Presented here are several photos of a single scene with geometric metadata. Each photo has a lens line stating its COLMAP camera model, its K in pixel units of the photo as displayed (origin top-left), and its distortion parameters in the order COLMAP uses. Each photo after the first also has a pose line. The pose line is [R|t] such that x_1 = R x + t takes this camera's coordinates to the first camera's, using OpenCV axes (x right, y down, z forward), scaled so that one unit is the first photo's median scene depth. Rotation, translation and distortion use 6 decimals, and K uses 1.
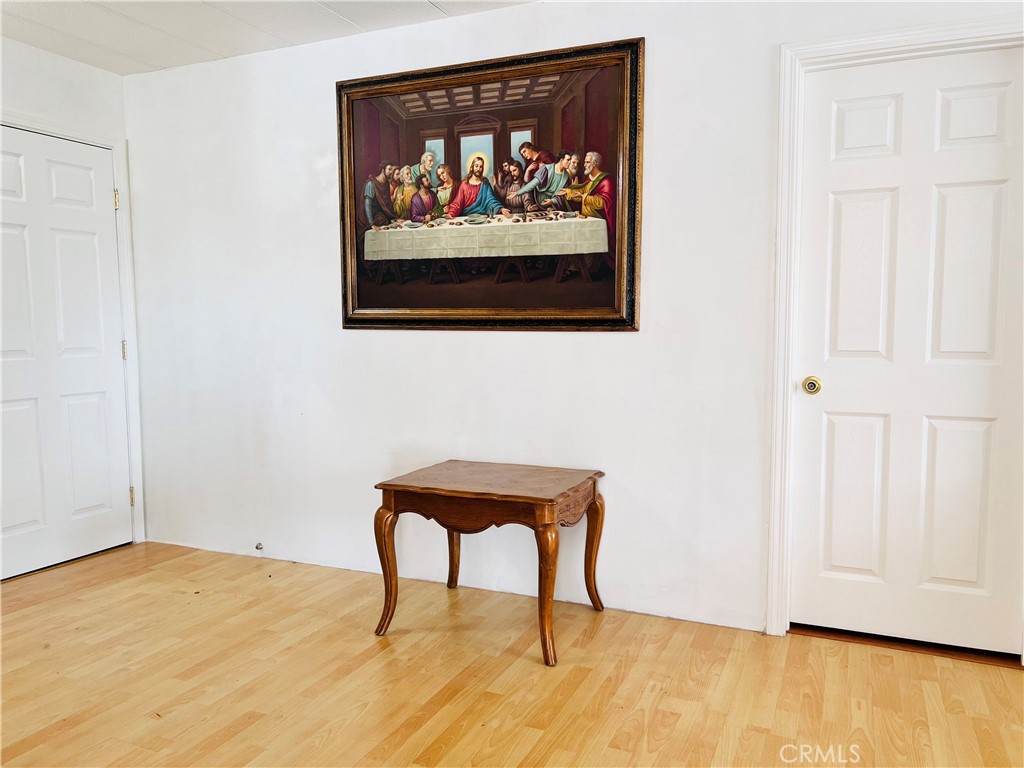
lens RADIAL K [[769.8, 0, 519.8], [0, 769.8, 385.5], [0, 0, 1]] dist [0.067410, -0.076074]
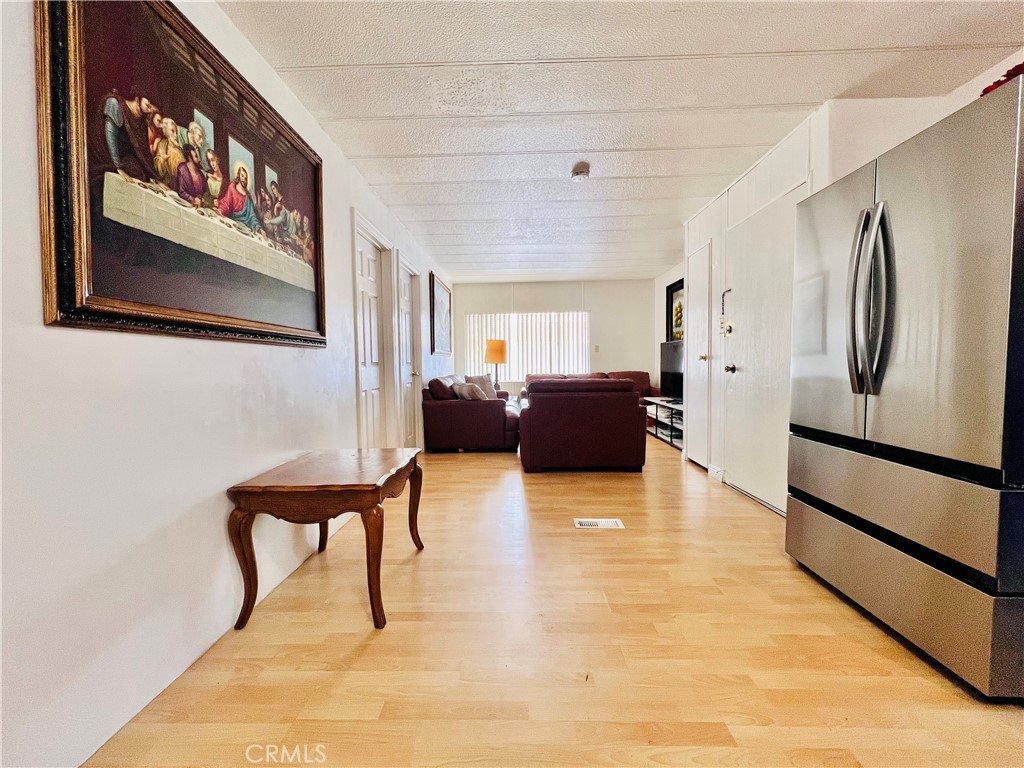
lens RADIAL K [[410.2, 0, 509.5], [0, 410.2, 380.2], [0, 0, 1]] dist [-0.000541, 0.000453]
pose [[-0.372163, -0.028465, 0.927731, -0.709256], [0.089316, 0.993793, 0.066322, -0.030054], [-0.923860, 0.107543, -0.367310, 0.950934]]
